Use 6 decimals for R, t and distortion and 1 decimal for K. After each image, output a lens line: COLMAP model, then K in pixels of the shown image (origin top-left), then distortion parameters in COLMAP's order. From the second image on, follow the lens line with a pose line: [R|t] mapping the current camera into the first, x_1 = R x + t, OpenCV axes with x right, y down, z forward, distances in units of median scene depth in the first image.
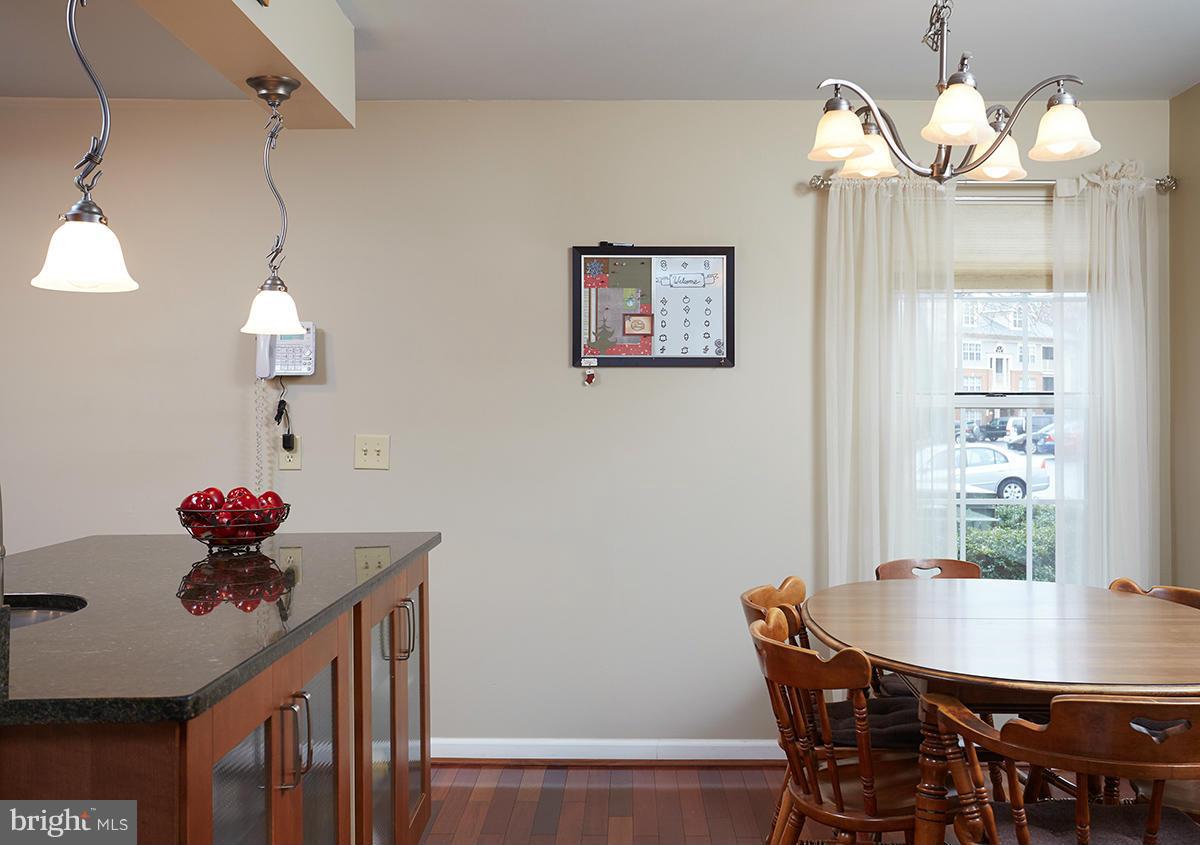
lens RADIAL K [[1898.2, 0, 598.7], [0, 1898.2, 419.3], [0, 0, 1]] dist [0.030802, 0.000000]
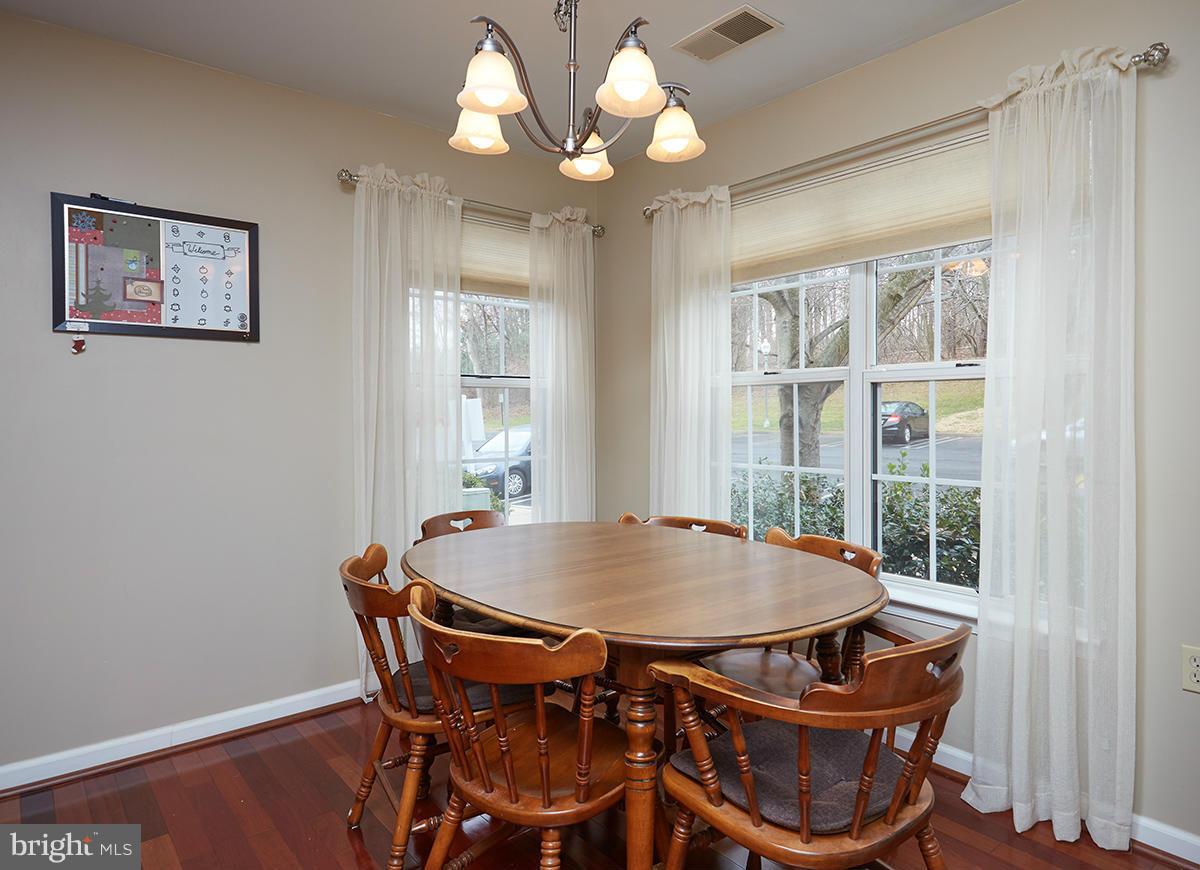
lens RADIAL K [[707.6, 0, 600.5], [0, 707.6, 431.0], [0, 0, 1]] dist [0.009921, -0.002432]
pose [[0.688335, -0.016896, 0.725196, -0.079564], [0.011615, 0.999857, 0.012271, 0.017880], [-0.725300, -0.000024, 0.688433, 0.596884]]
